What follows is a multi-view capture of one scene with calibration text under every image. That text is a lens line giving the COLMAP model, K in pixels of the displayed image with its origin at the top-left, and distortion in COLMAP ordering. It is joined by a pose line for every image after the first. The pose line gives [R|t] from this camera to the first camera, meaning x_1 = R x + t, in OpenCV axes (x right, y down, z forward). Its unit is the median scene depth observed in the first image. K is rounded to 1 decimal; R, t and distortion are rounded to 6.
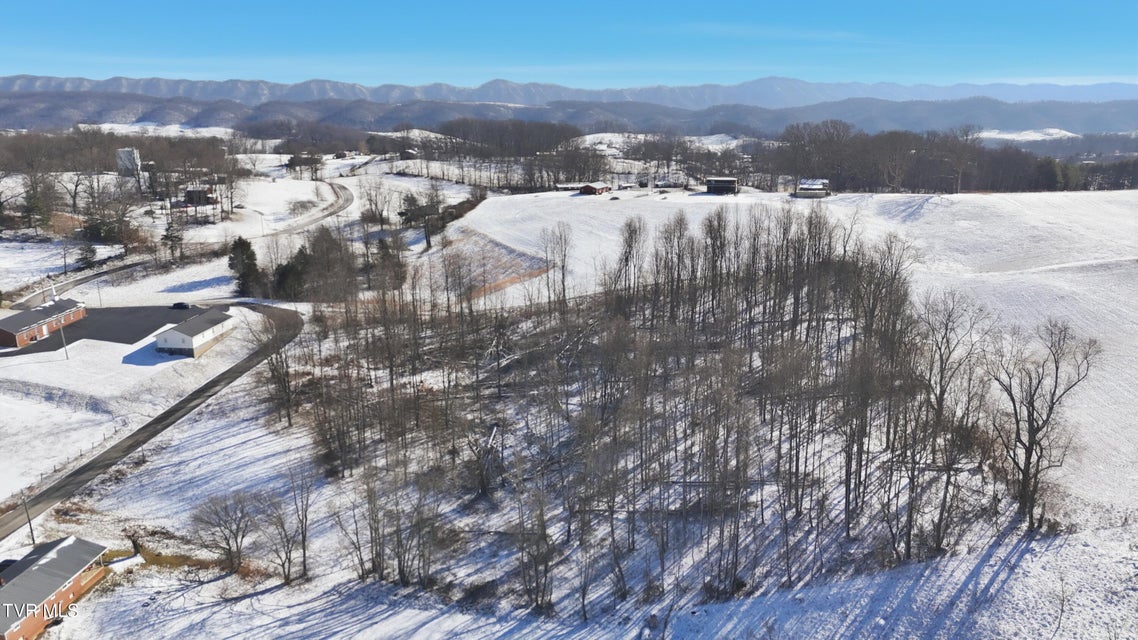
lens RADIAL K [[824.8, 0, 569.0], [0, 824.8, 320.0], [0, 0, 1]] dist [0.078687, -0.070615]
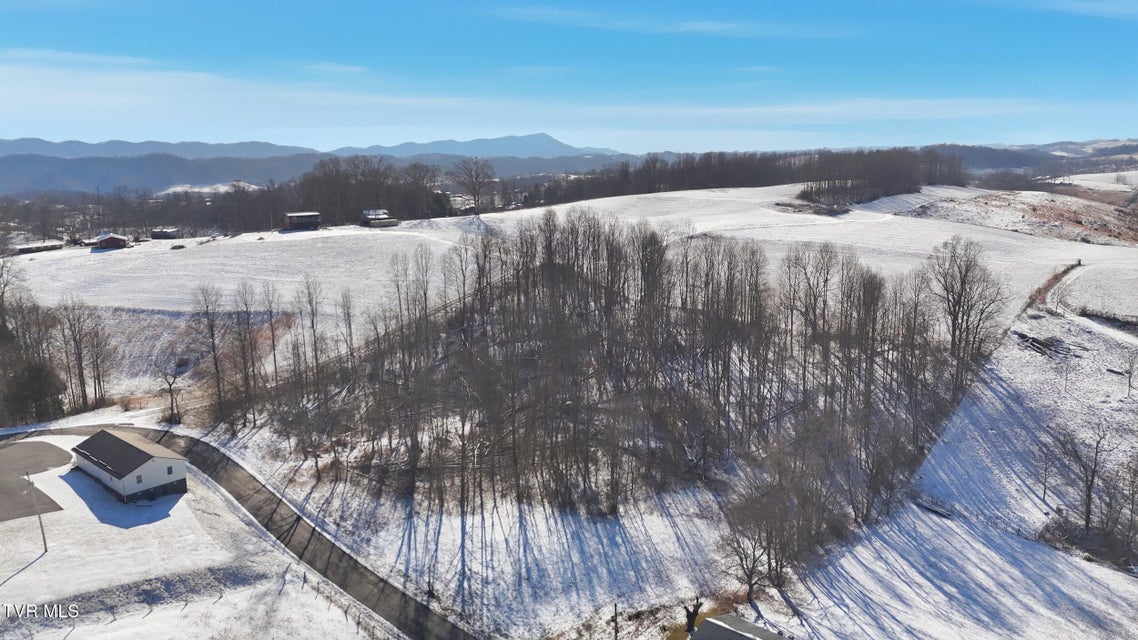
lens RADIAL K [[824.8, 0, 569.0], [0, 824.8, 320.0], [0, 0, 1]] dist [0.078687, -0.070615]
pose [[0.601691, -0.166730, 0.781133, -0.843491], [0.218307, 0.975061, 0.039966, -0.050443], [-0.768316, 0.146480, 0.623084, 0.395817]]
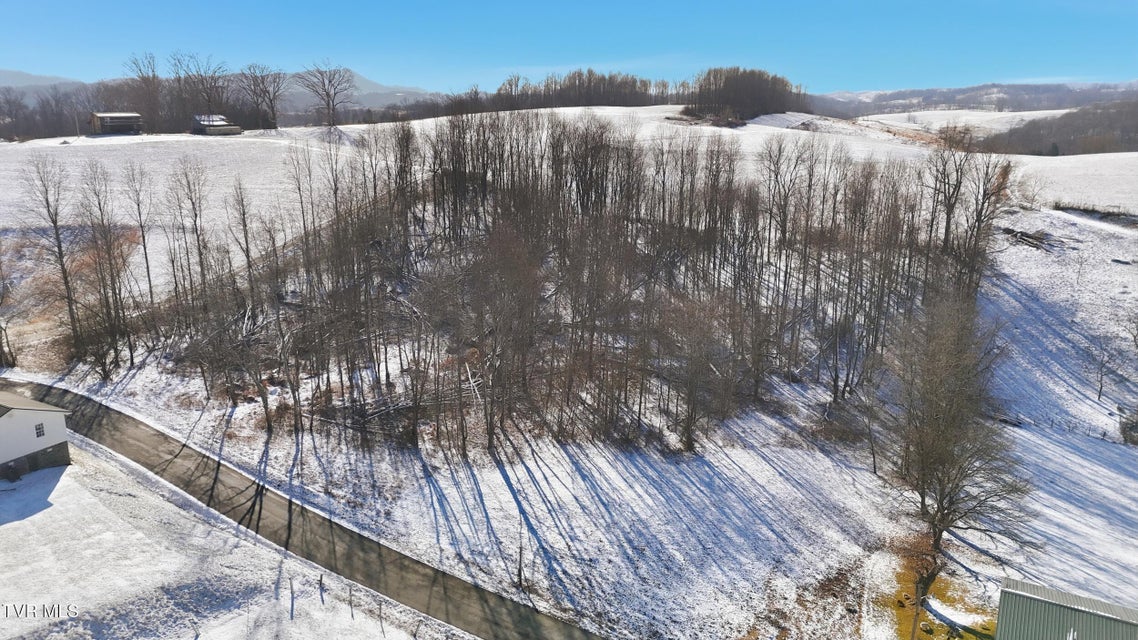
lens RADIAL K [[824.8, 0, 569.0], [0, 824.8, 320.0], [0, 0, 1]] dist [0.078687, -0.070615]
pose [[0.414420, -0.239603, 0.877979, -0.768568], [0.229312, 0.961086, 0.154045, -0.030540], [-0.880723, 0.137491, 0.453237, 0.670036]]
